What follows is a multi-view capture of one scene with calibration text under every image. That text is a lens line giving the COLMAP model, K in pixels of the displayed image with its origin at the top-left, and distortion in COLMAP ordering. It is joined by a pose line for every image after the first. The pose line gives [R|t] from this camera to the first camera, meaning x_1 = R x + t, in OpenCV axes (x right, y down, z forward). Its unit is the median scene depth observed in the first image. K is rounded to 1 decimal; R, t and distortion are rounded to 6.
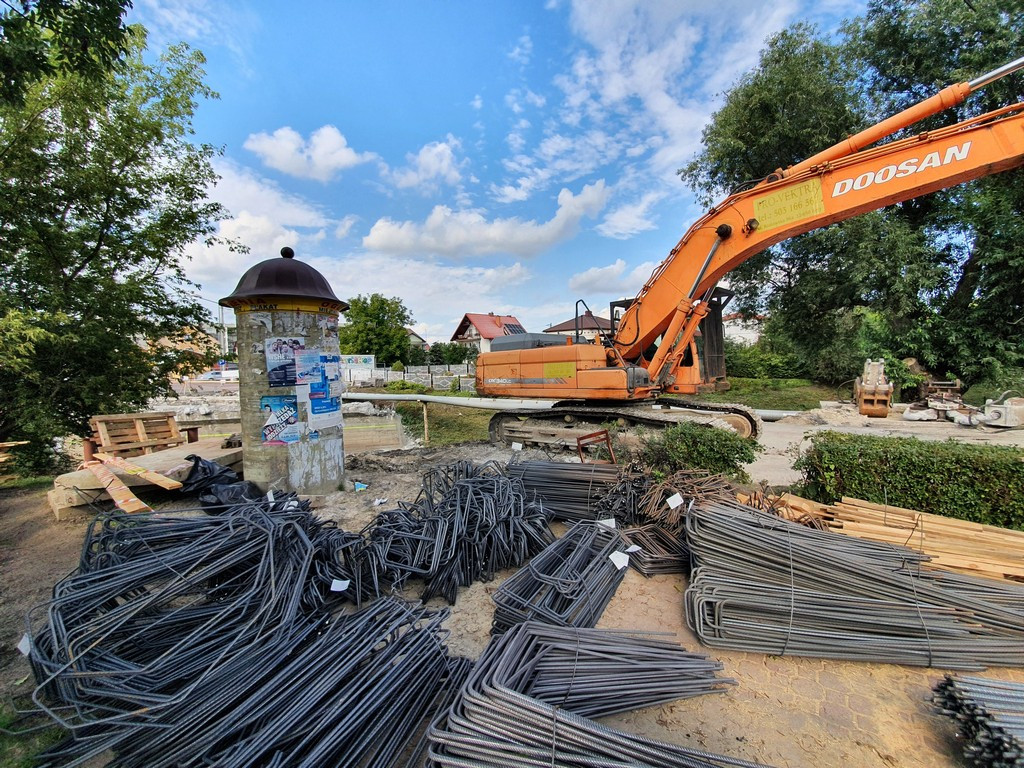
lens RADIAL K [[406.5, 0, 517.9], [0, 406.5, 377.3], [0, 0, 1]] dist [0.012967, -0.018483]
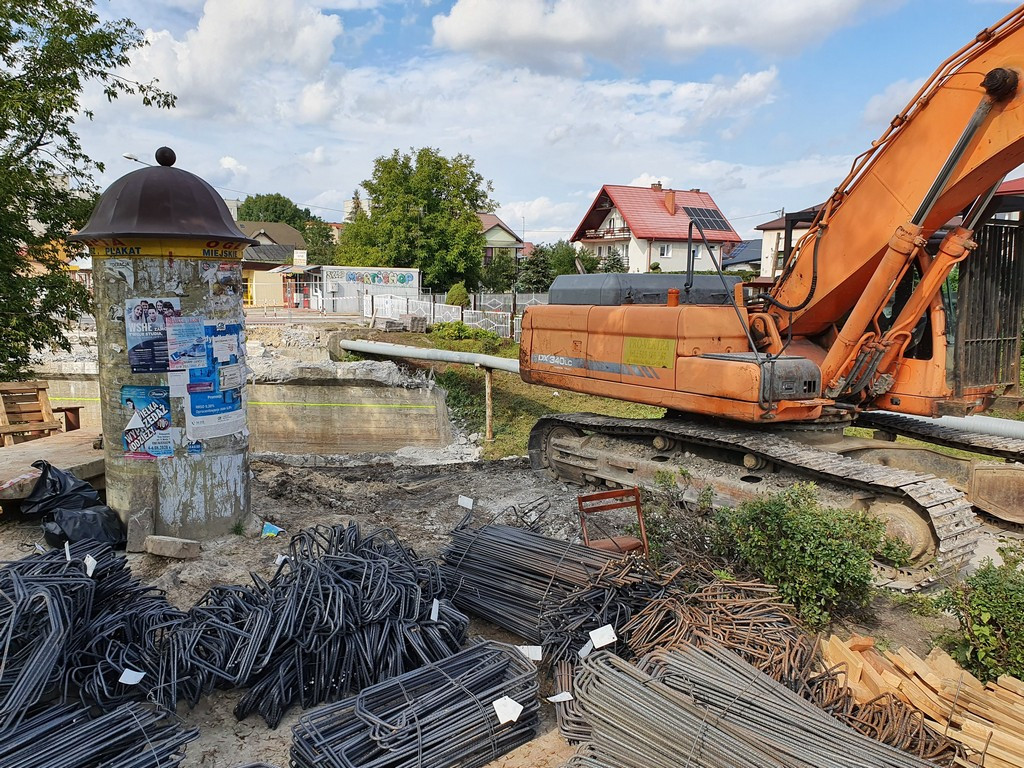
lens RADIAL K [[815.3, 0, 506.6], [0, 815.3, 403.4], [0, 0, 1]] dist [0.064593, -0.101681]
pose [[0.963481, 0.078101, -0.256134, 0.196751], [-0.047393, 0.991156, 0.123951, -0.073025], [0.263549, -0.107285, 0.958661, -0.078249]]
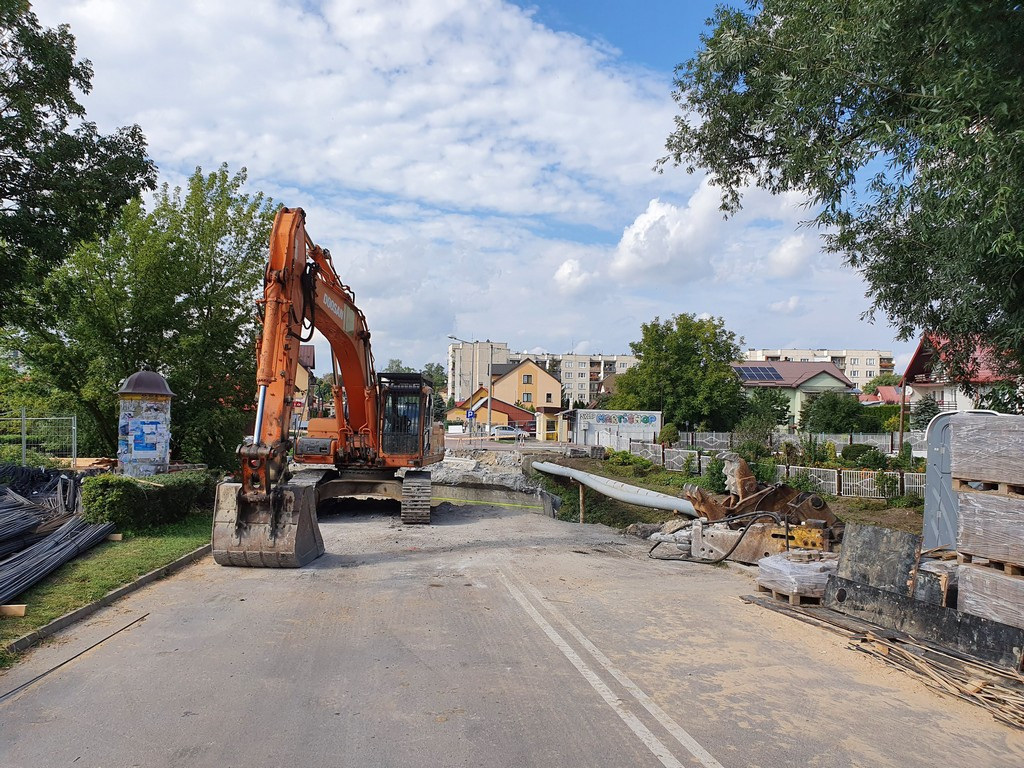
lens RADIAL K [[793.5, 0, 516.7], [0, 793.5, 389.9], [0, 0, 1]] dist [0.086123, -0.041040]
pose [[0.699285, 0.008992, -0.714787, 1.548055], [-0.057107, 0.997428, -0.043321, -0.085336], [0.712559, 0.071113, 0.697999, -0.191729]]
